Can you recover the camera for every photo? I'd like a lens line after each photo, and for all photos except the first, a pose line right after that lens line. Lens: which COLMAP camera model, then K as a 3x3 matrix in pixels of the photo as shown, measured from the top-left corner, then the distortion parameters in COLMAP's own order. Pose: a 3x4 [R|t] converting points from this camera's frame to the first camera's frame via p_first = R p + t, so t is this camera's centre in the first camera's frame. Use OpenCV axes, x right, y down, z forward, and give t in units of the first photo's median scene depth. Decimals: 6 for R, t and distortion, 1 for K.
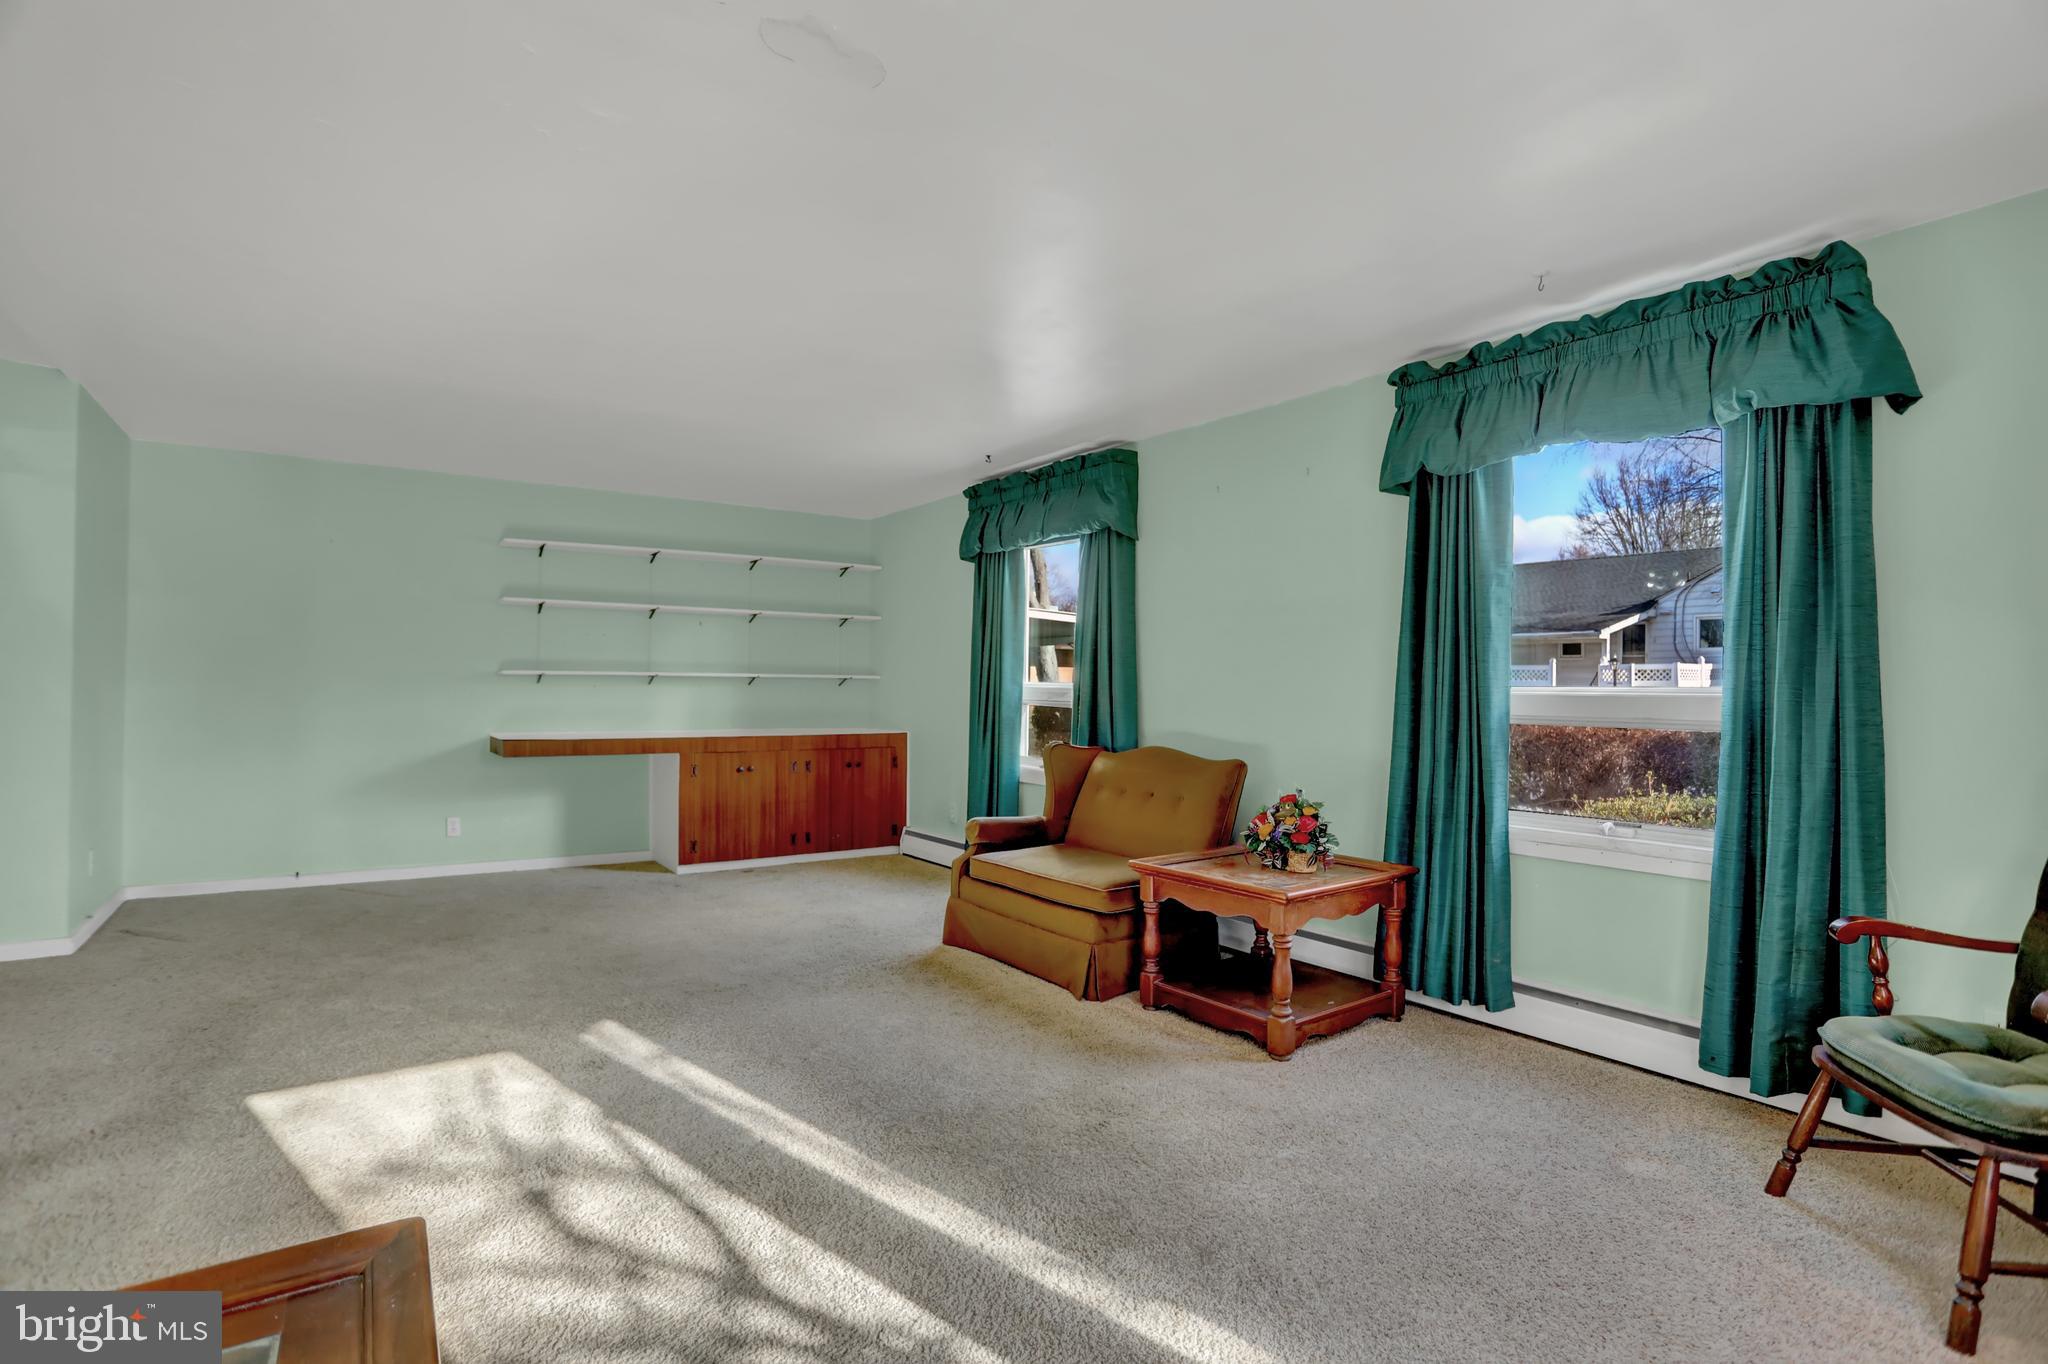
lens RADIAL K [[1048.2, 0, 1013.7], [0, 1048.2, 671.3], [0, 0, 1]] dist [0.013012, -0.000052]
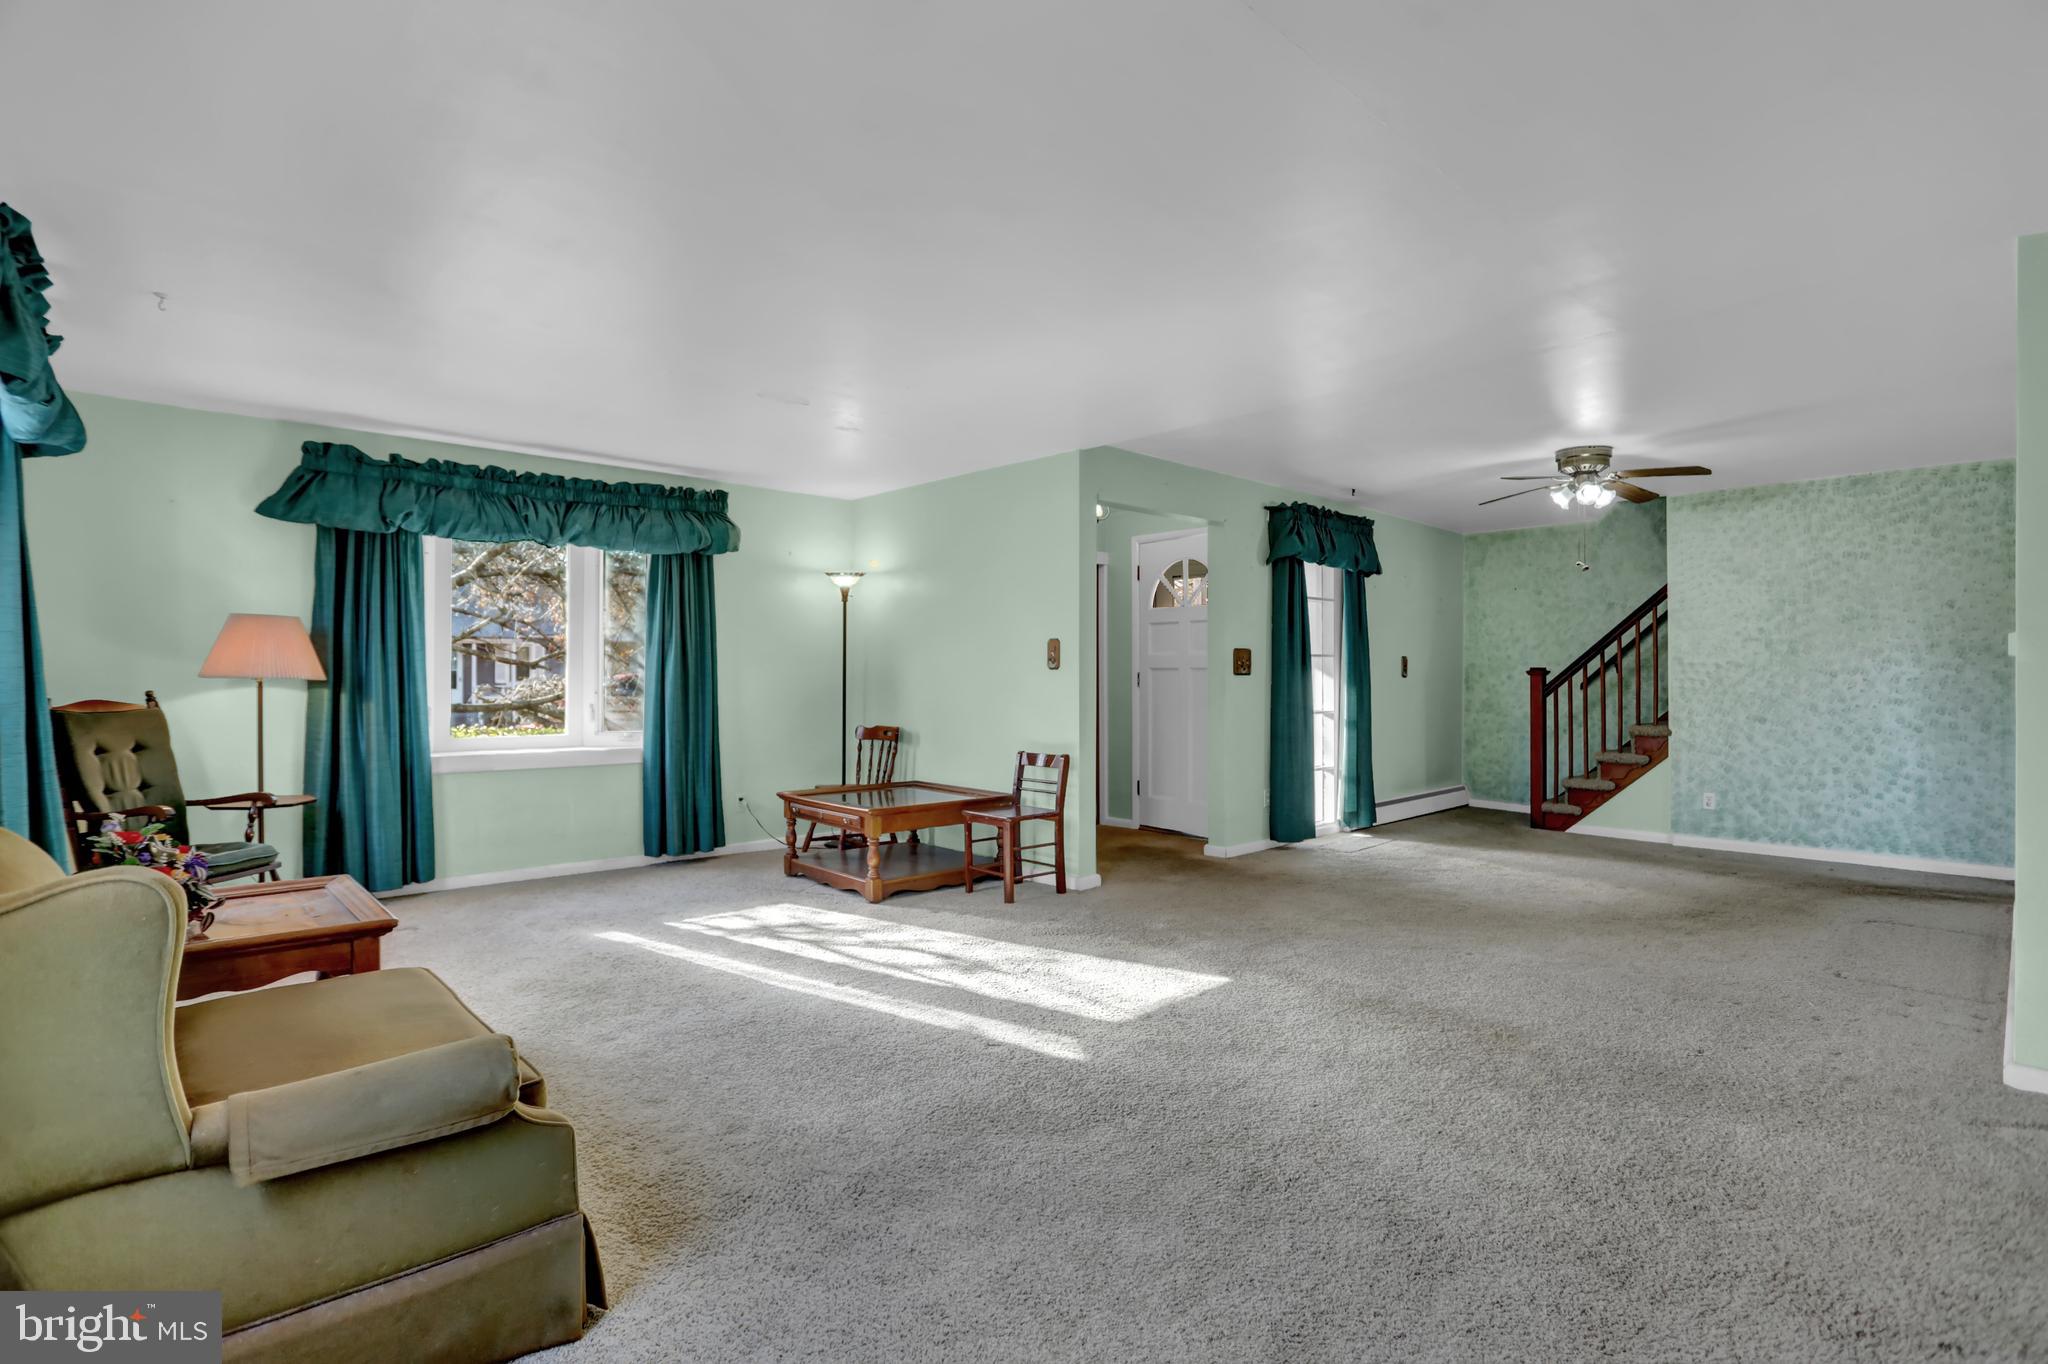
lens RADIAL K [[993.9, 0, 1032.3], [0, 993.9, 678.9], [0, 0, 1]] dist [-0.074677, 0.029872]
pose [[-0.986239, -0.015916, -0.164558, -0.227762], [-0.014310, 0.999838, -0.010940, 0.029383], [0.164706, -0.008435, -0.986307, 1.995708]]
